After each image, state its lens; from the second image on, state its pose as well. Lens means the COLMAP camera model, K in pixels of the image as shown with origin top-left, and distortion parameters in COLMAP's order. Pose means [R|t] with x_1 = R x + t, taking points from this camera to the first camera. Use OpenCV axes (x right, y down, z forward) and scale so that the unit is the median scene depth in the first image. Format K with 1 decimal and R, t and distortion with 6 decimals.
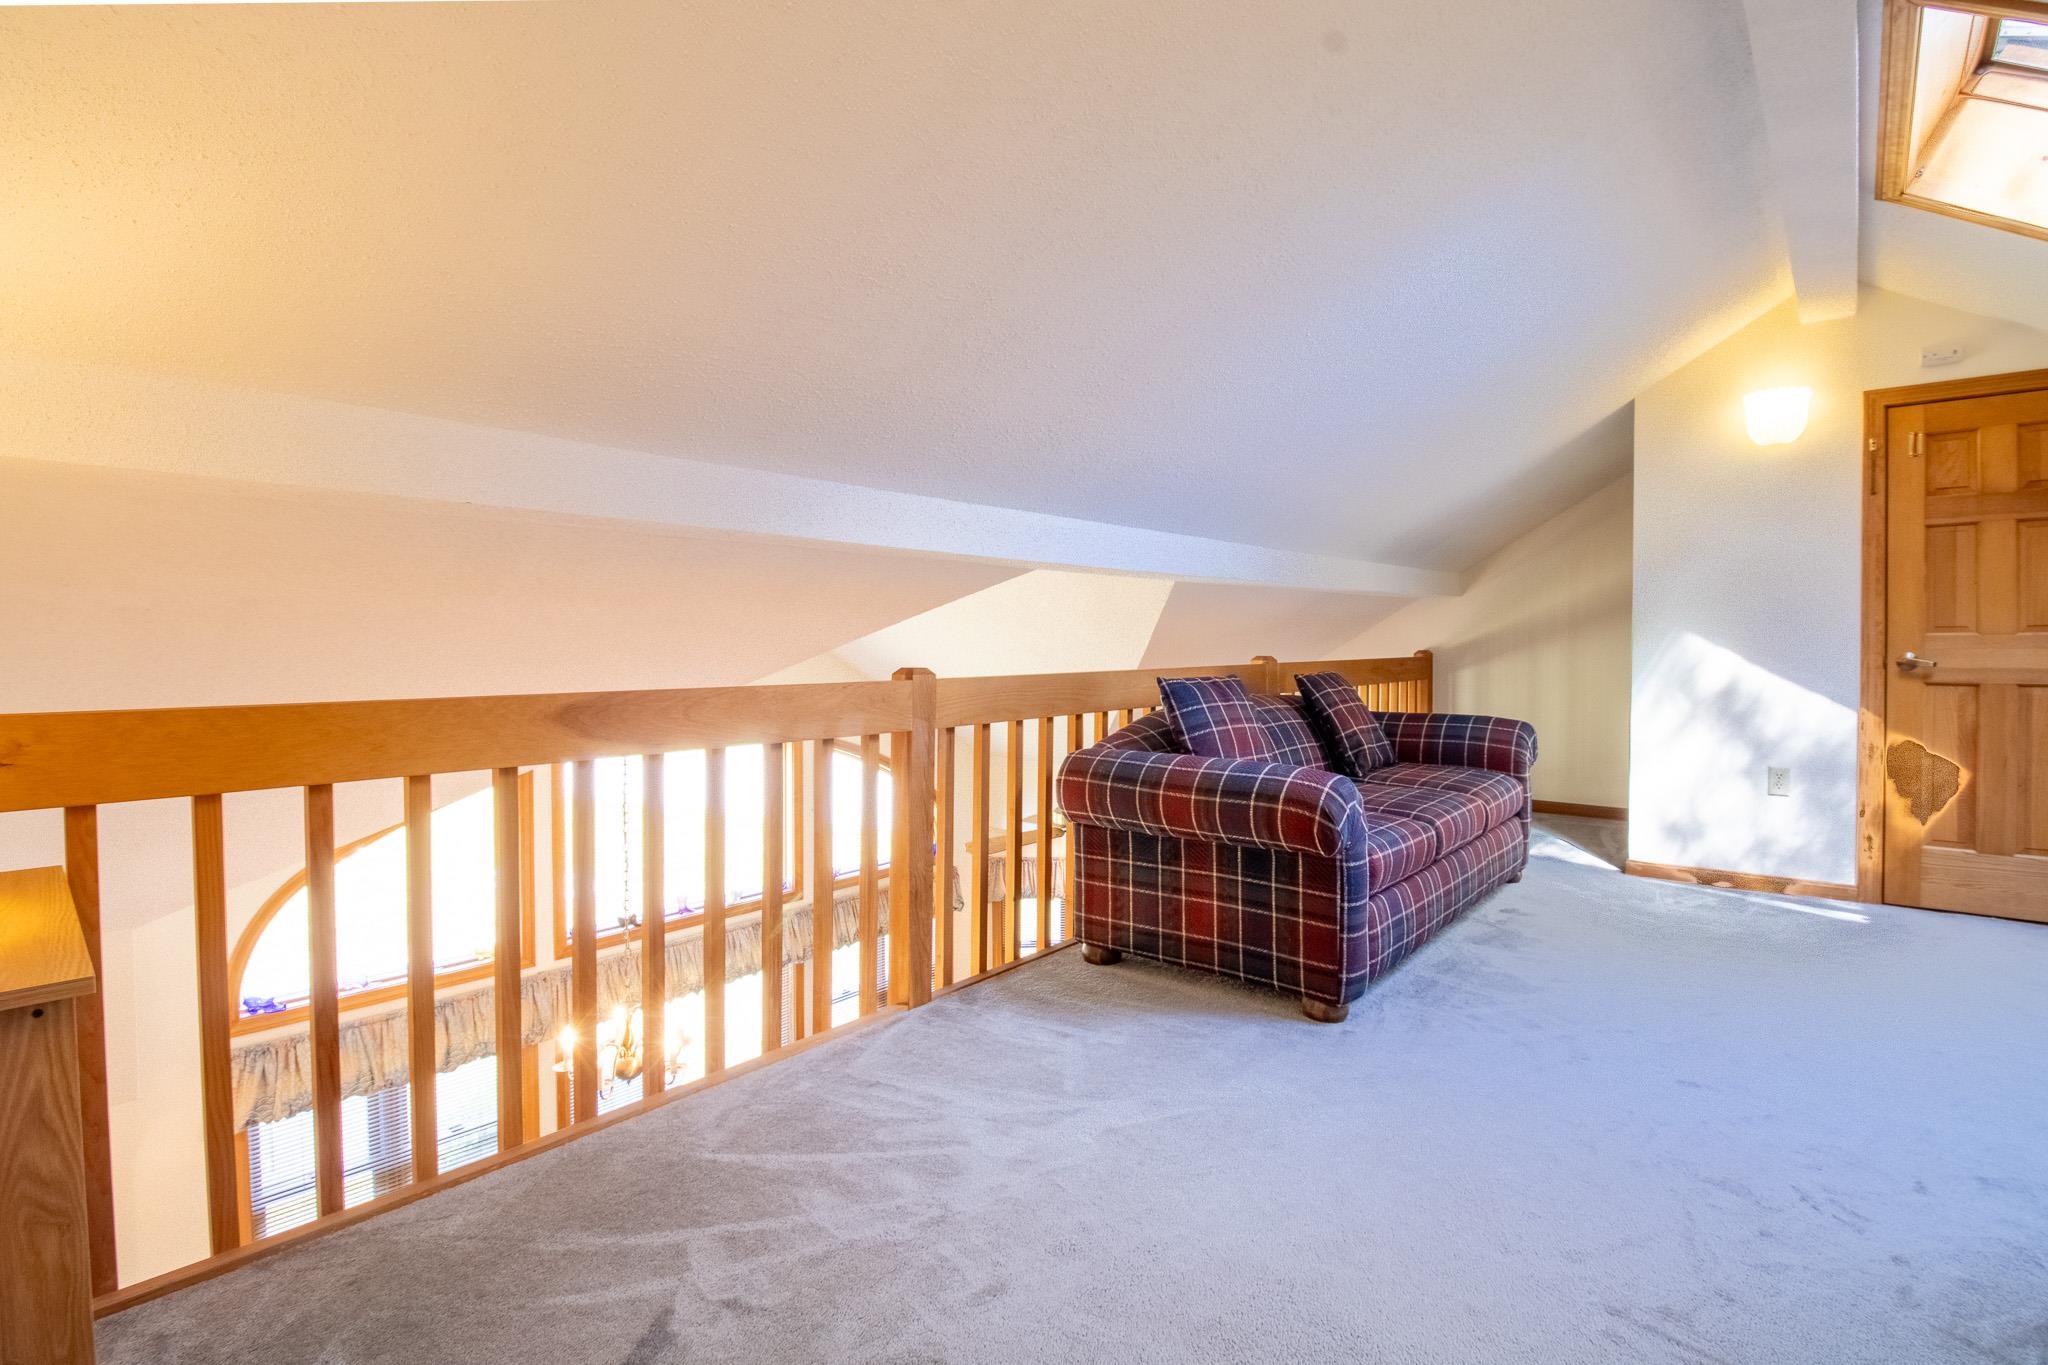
lens RADIAL K [[974.2, 0, 1018.6], [0, 974.2, 669.9], [0, 0, 1]] dist [-0.011988, -0.001058]
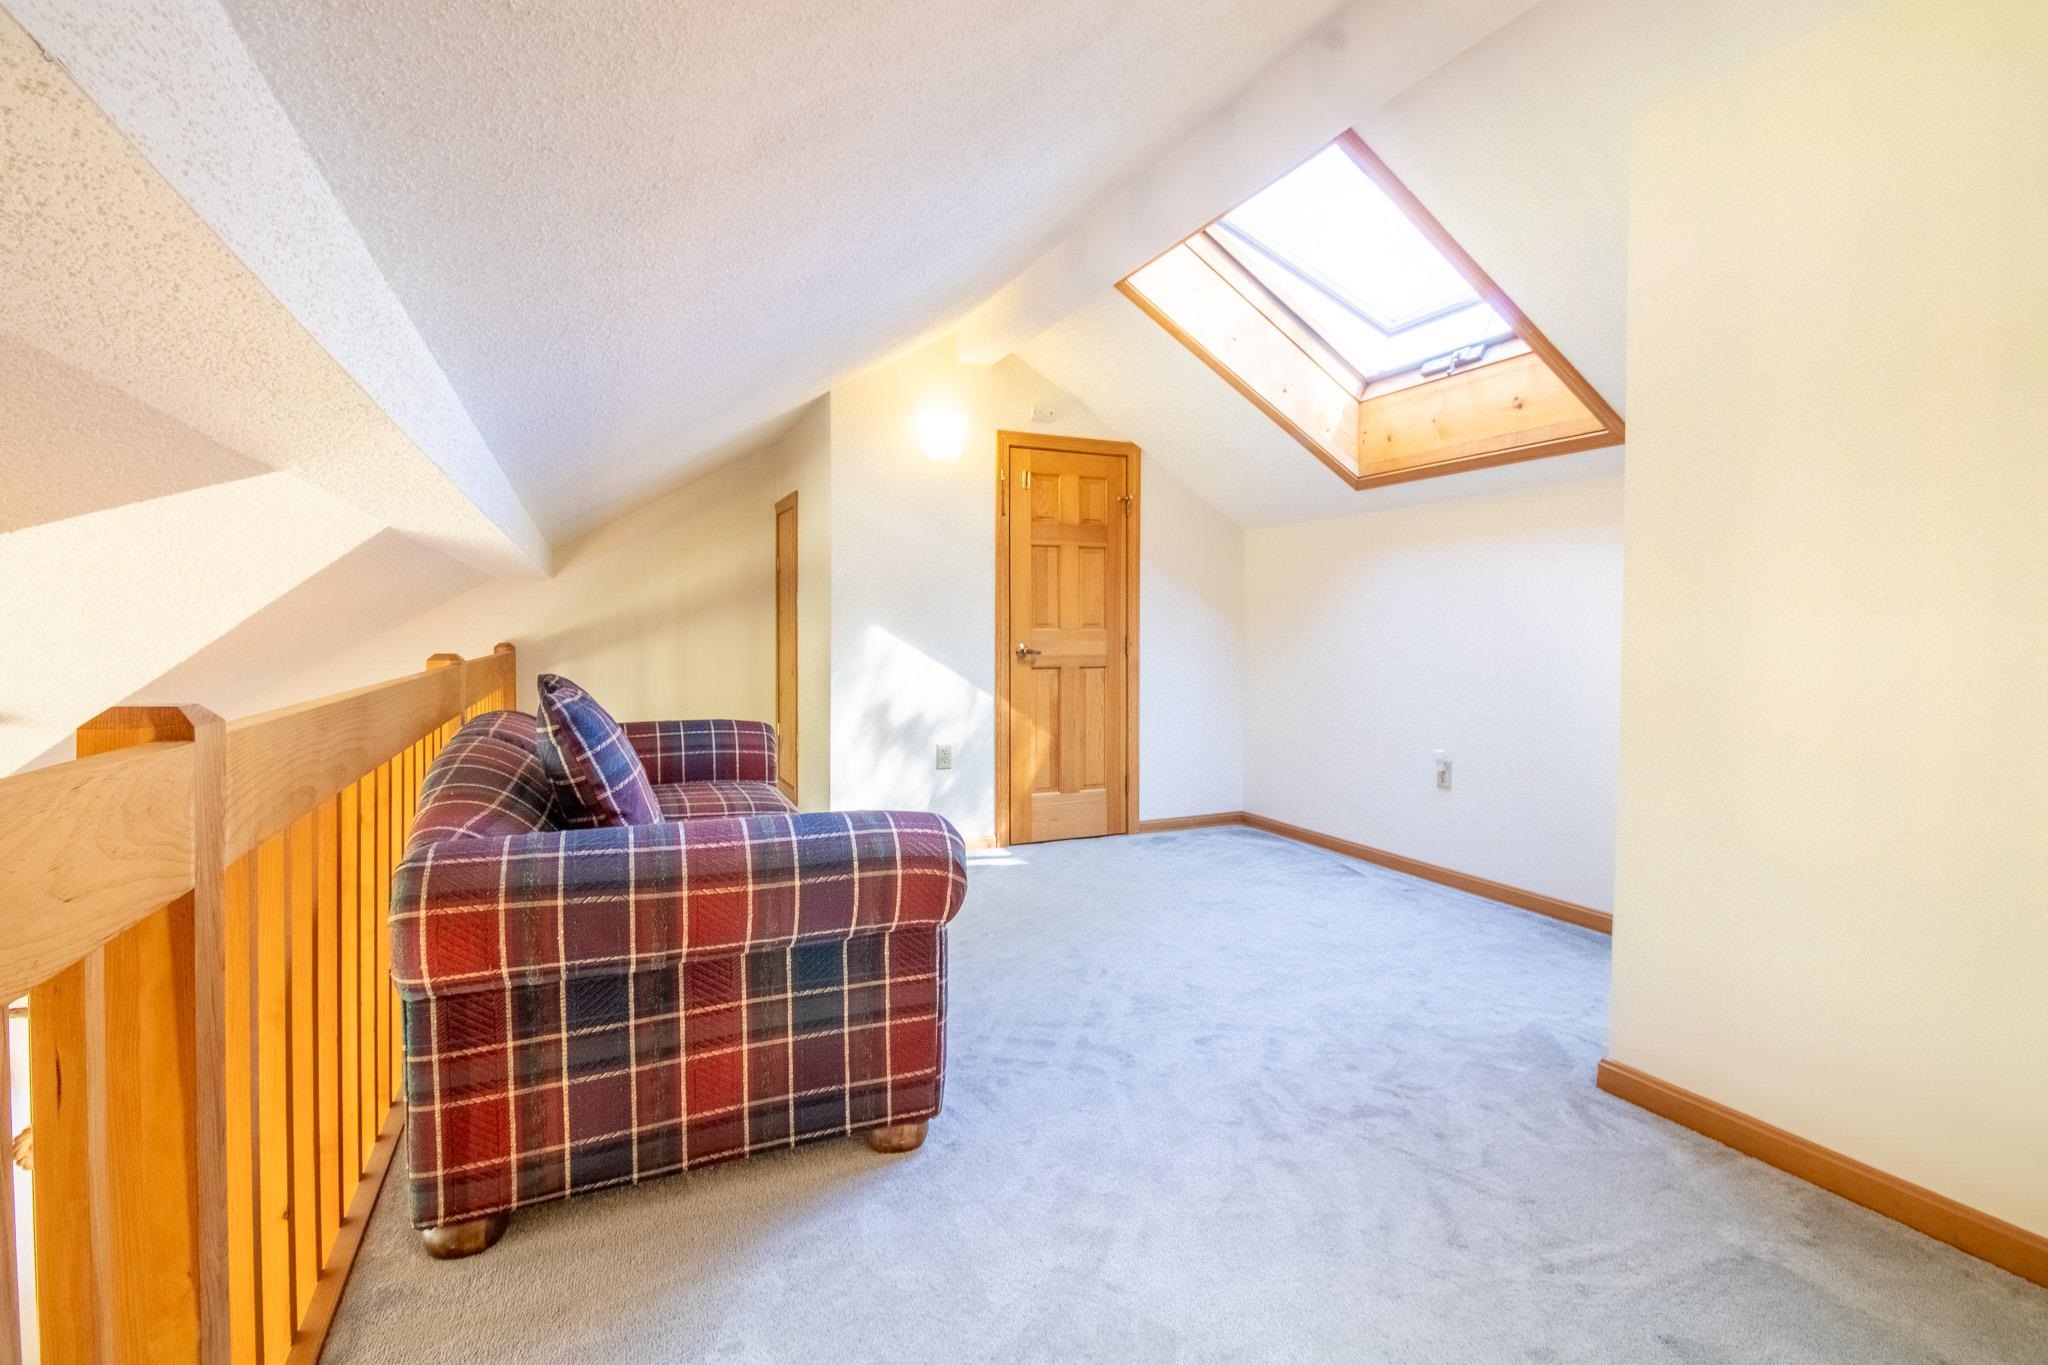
lens RADIAL K [[974.2, 0, 1018.9], [0, 974.2, 669.2], [0, 0, 1]] dist [-0.011988, -0.001058]
pose [[0.392896, -0.029588, 0.919107, -0.272799], [0.022020, 0.999498, 0.022763, -0.014617], [-0.919319, 0.011295, 0.393350, 0.533440]]
